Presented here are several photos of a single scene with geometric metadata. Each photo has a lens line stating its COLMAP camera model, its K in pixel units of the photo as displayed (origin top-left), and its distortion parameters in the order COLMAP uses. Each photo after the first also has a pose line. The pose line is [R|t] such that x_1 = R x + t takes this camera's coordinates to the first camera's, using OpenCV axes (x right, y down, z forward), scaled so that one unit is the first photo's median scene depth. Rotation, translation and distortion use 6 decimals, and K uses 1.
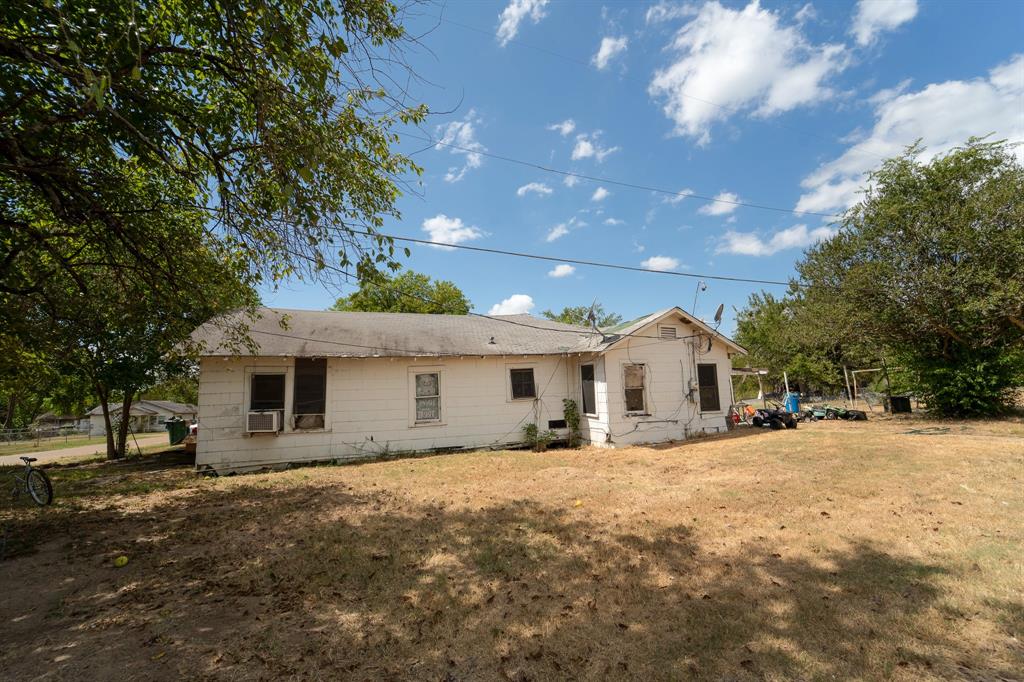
lens RADIAL K [[419.5, 0, 544.0], [0, 419.5, 336.8], [0, 0, 1]] dist [-0.012343, -0.000968]
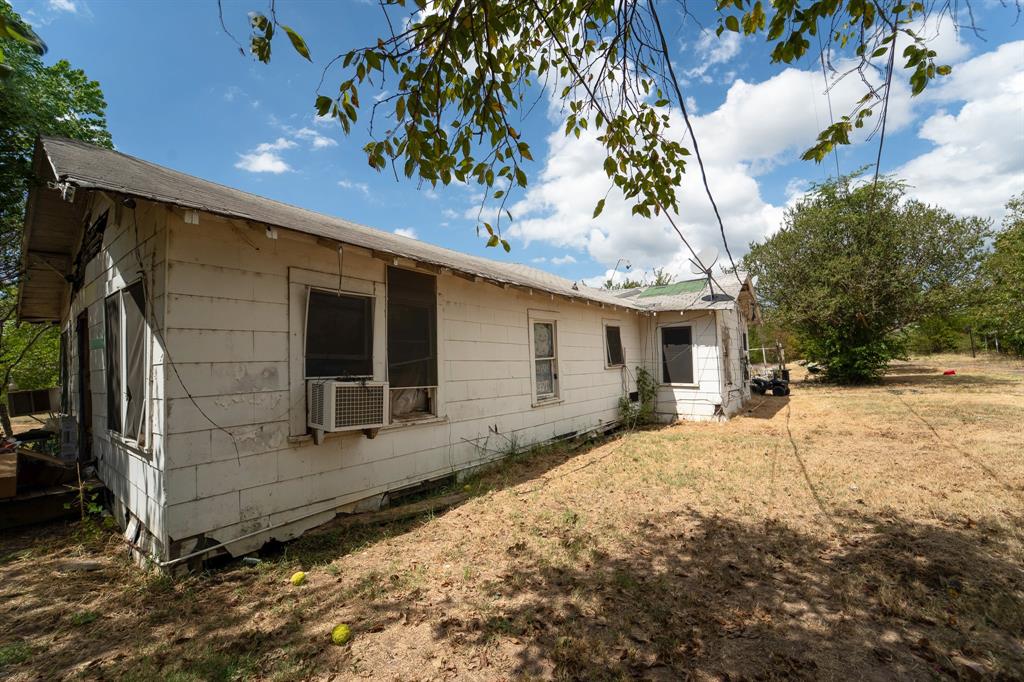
lens RADIAL K [[419.5, 0, 529.5], [0, 419.5, 343.7], [0, 0, 1]] dist [-0.012343, -0.000968]
pose [[0.833880, 0.041502, 0.550383, -0.711729], [-0.072494, 0.996766, 0.034673, 0.109182], [-0.547164, -0.068813, 0.834192, 0.528221]]
